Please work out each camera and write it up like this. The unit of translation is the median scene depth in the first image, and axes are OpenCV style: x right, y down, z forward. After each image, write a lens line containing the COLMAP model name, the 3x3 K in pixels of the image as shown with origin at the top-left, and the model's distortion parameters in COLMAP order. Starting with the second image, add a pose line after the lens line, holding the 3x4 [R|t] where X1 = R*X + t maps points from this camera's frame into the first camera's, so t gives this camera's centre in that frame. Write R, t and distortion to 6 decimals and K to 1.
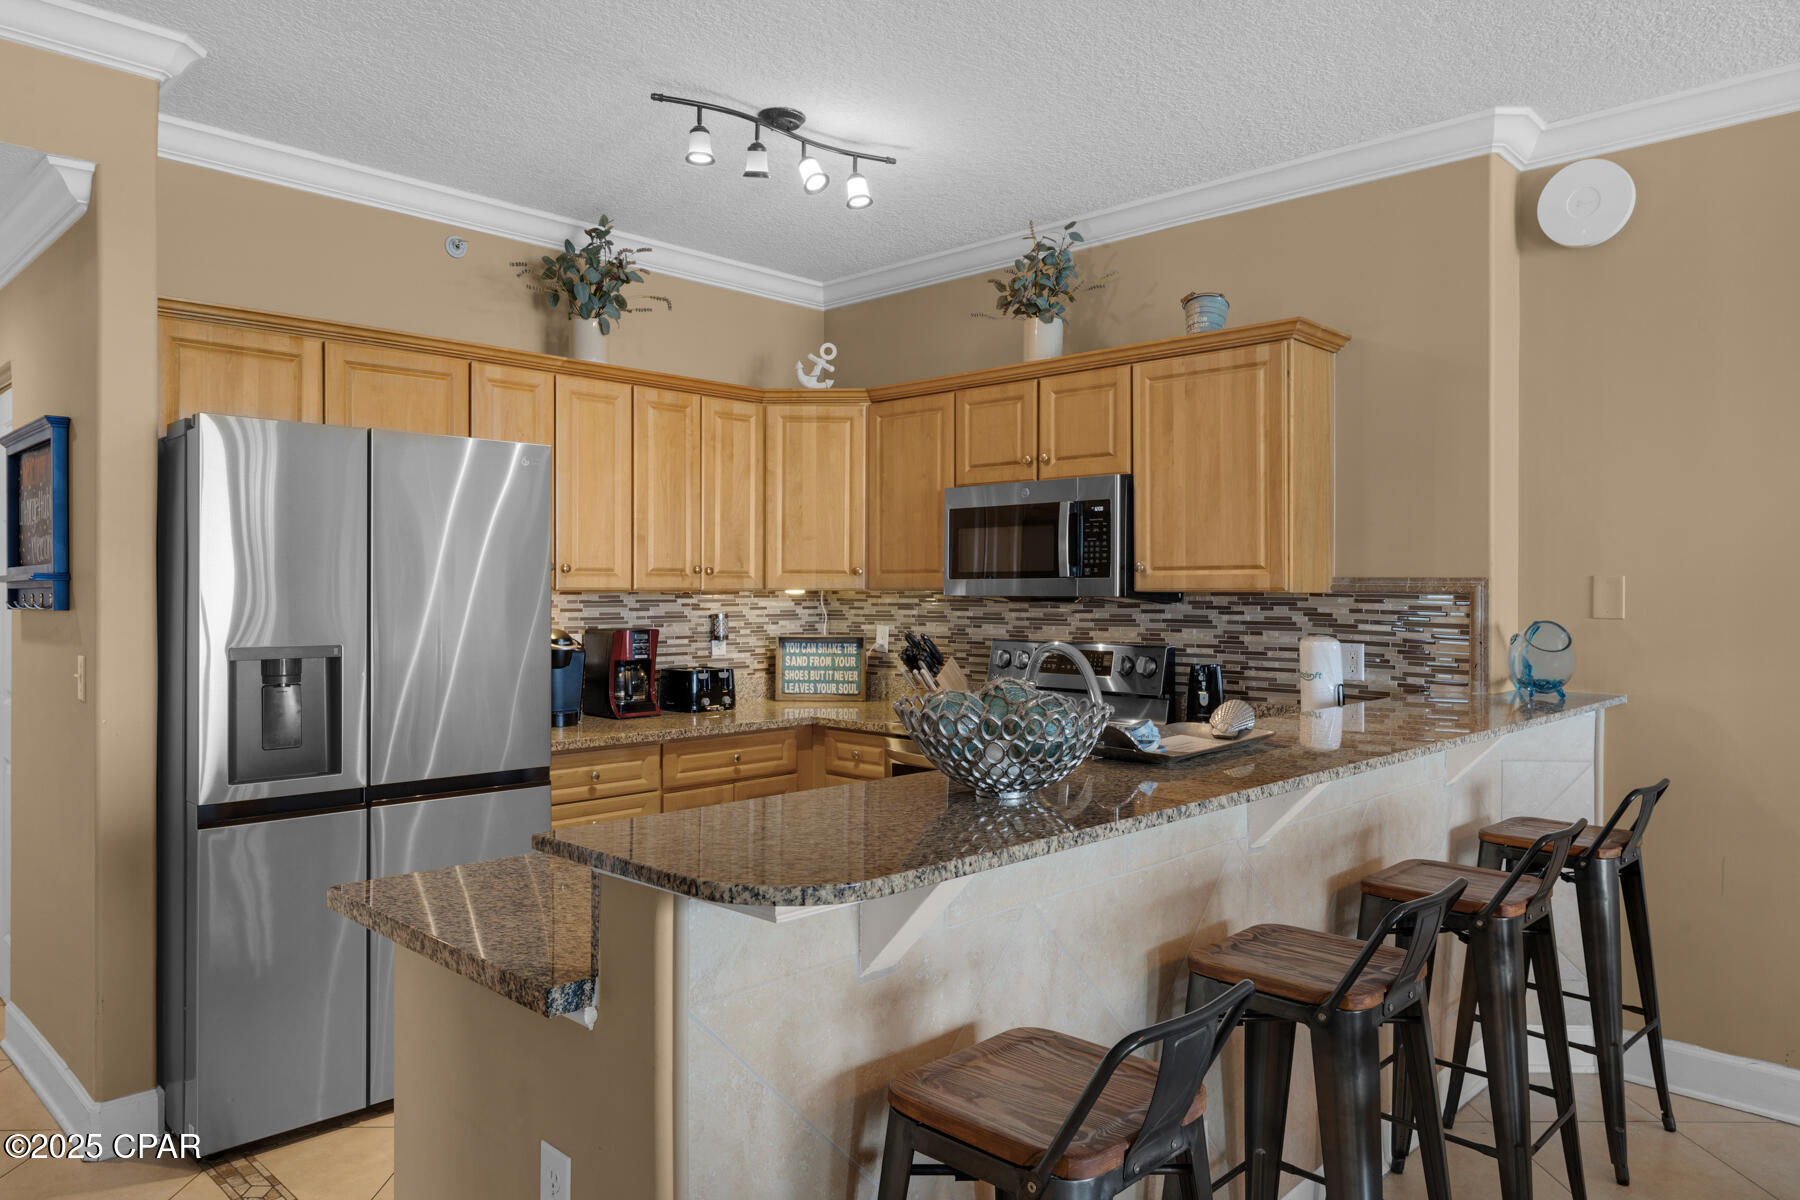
lens RADIAL K [[1210.0, 0, 899.2], [0, 1210.0, 587.2], [0, 0, 1]] dist [0.001818, 0.000874]
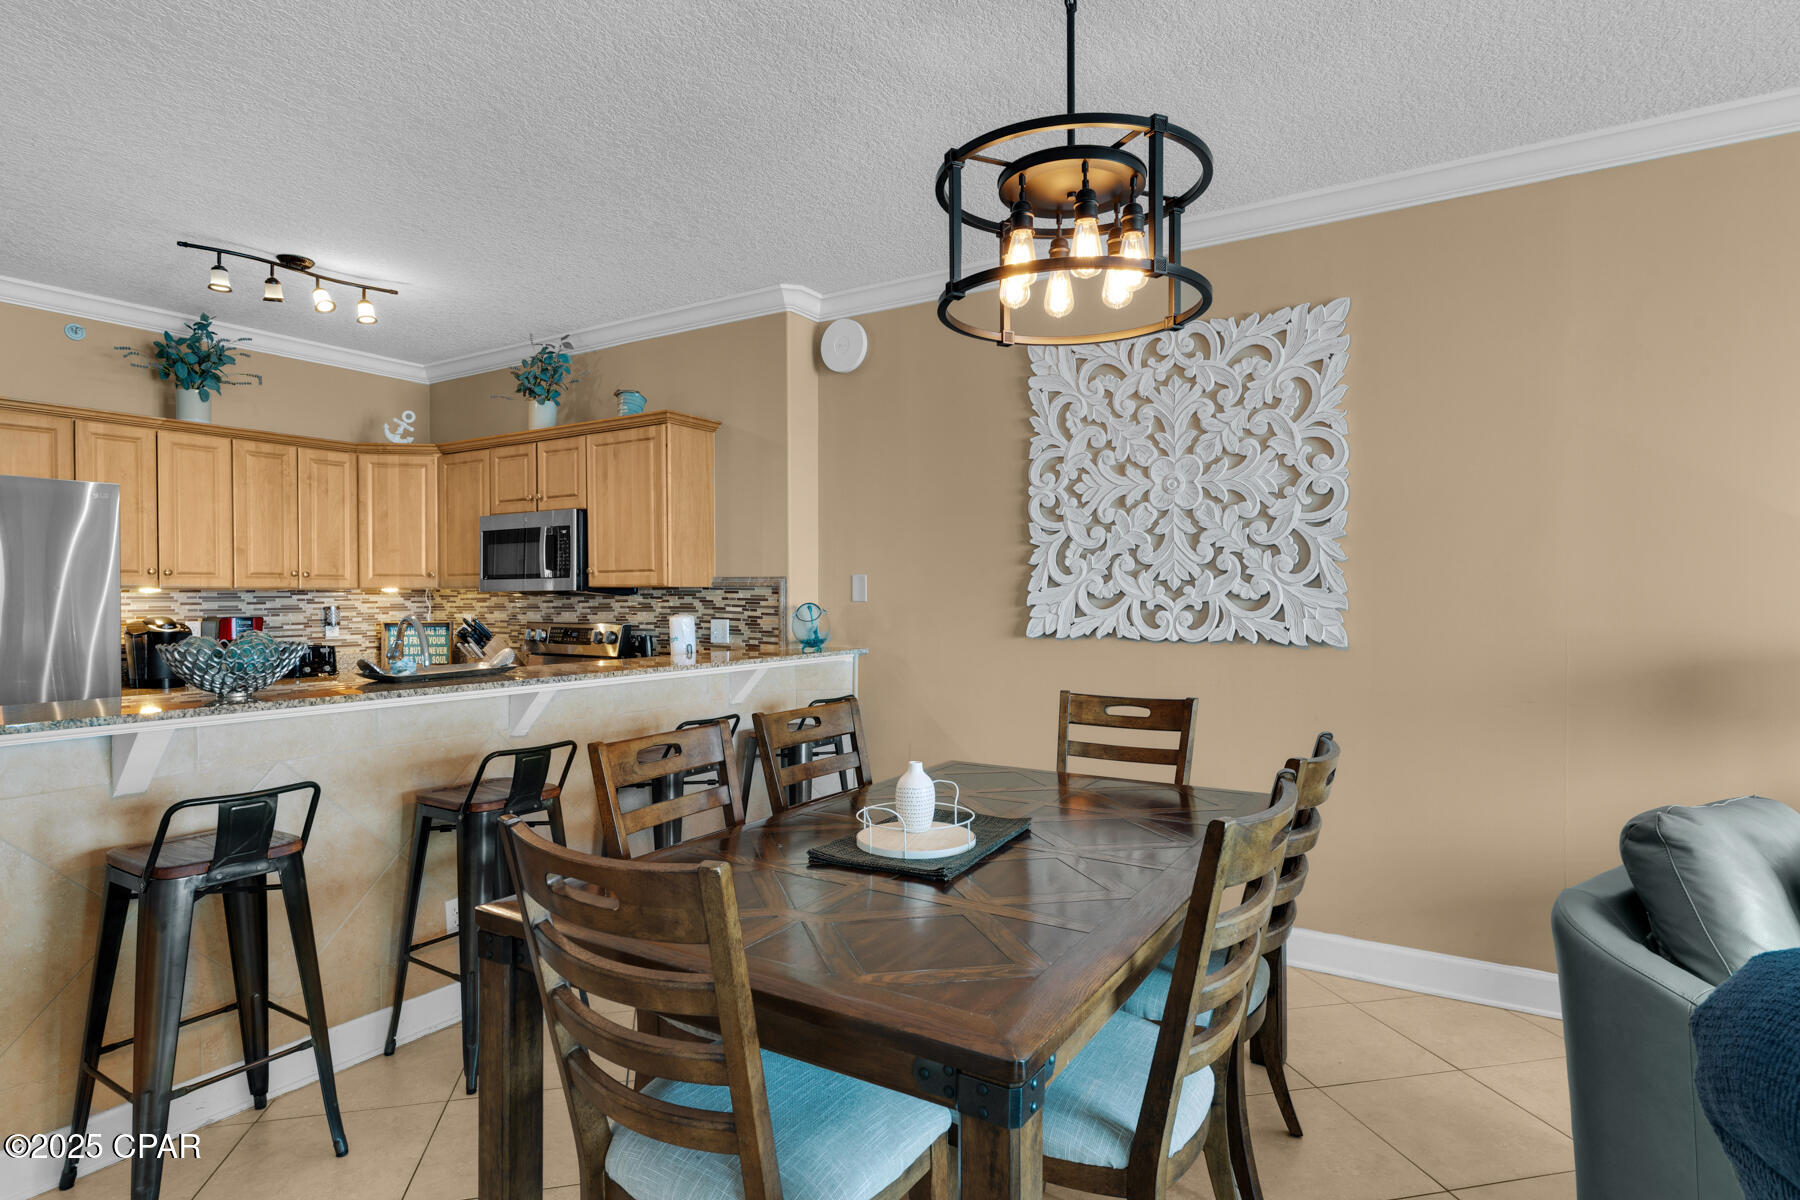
lens RADIAL K [[969.4, 0, 908.4], [0, 969.4, 601.7], [0, 0, 1]] dist [-0.002506, 0.002070]
pose [[0.978791, -0.007702, 0.204715, 0.315515], [0.005664, 0.999928, 0.010540, 0.010655], [-0.204782, -0.009157, 0.978765, -0.240528]]
